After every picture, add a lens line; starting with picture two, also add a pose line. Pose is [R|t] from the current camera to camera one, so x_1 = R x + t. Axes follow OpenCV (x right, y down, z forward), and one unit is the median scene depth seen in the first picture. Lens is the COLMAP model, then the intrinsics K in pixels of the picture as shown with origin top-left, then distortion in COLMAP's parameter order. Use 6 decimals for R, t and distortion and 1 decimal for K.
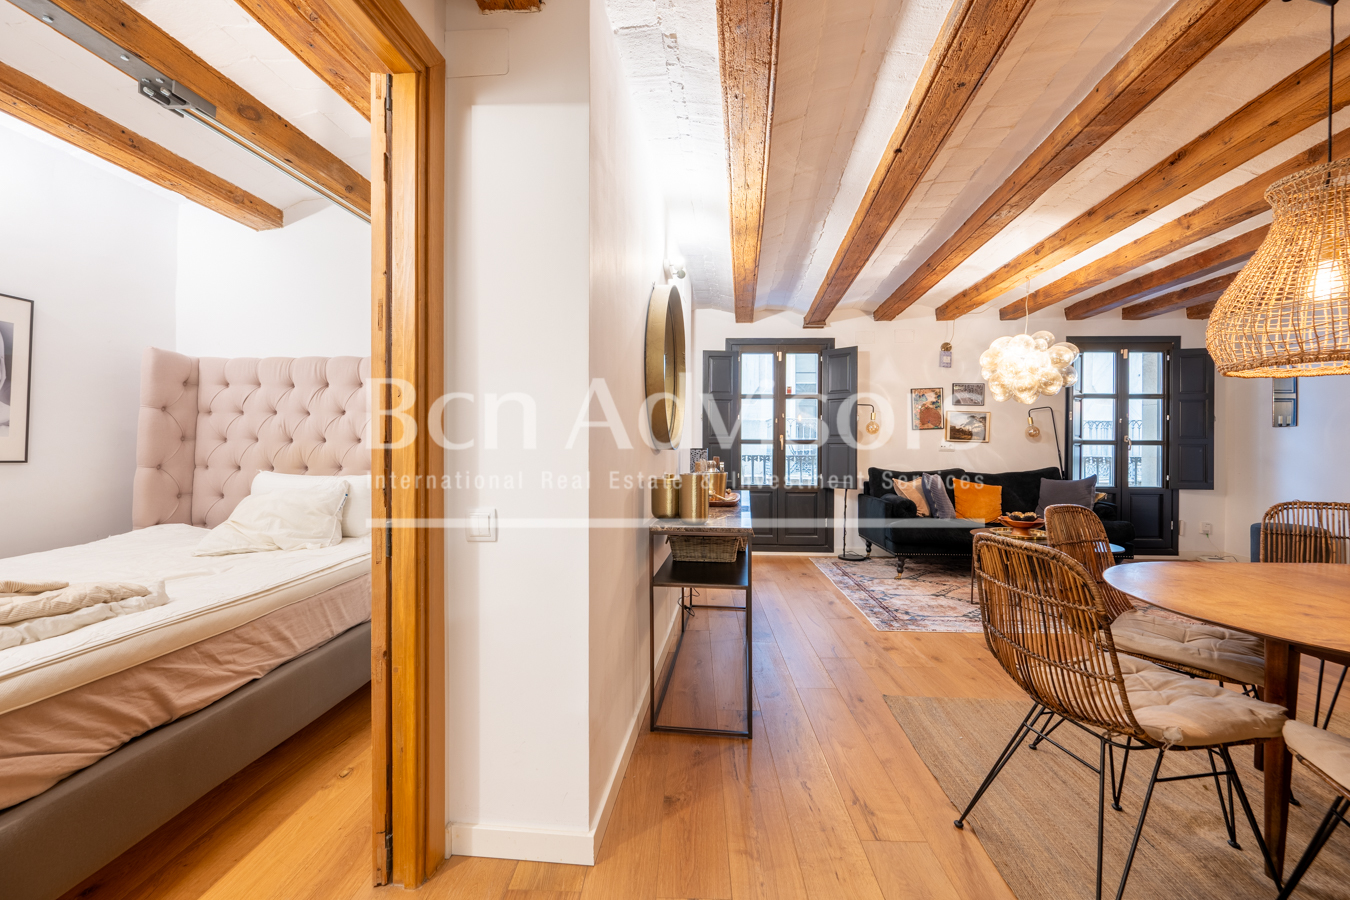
lens RADIAL K [[535.1, 0, 666.1], [0, 535.1, 447.2], [0, 0, 1]] dist [0.001156, 0.000543]
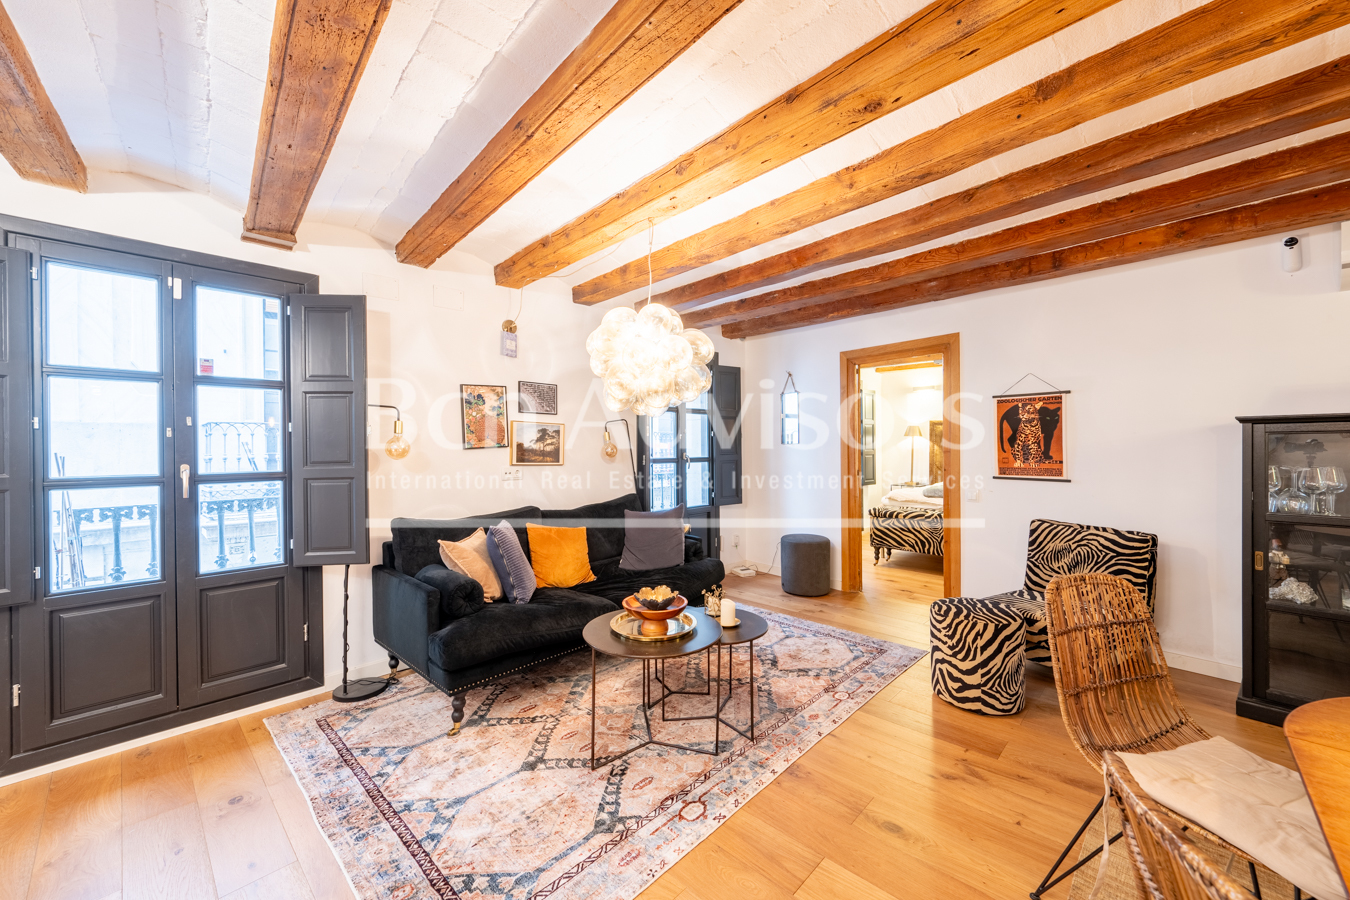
lens RADIAL K [[526.4, 0, 674.4], [0, 526.4, 447.6], [0, 0, 1]] dist [-0.000989, 0.000096]
pose [[0.650695, -0.012107, 0.759243, 0.140161], [0.014903, 0.999884, 0.003171, -0.030421], [-0.759193, 0.009251, 0.650800, 0.379023]]
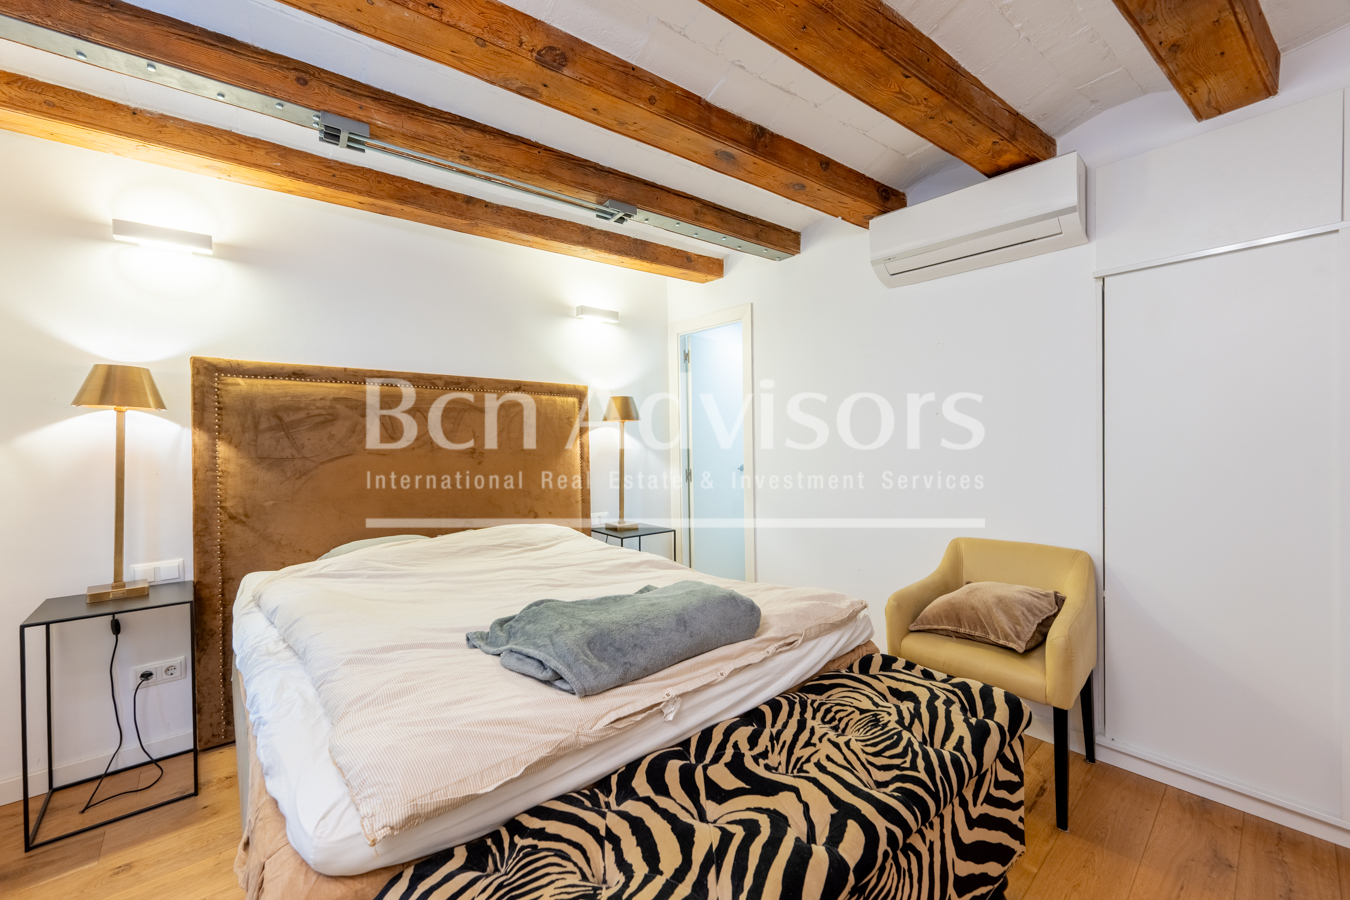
lens RADIAL K [[541.5, 0, 674.9], [0, 541.5, 447.1], [0, 0, 1]] dist [0.000029, 0.000053]
pose [[-0.707151, 0.000614, 0.707063, 1.051814], [0.014946, 0.999789, 0.014079, -0.019979], [-0.706905, 0.020524, -0.707011, 0.785320]]
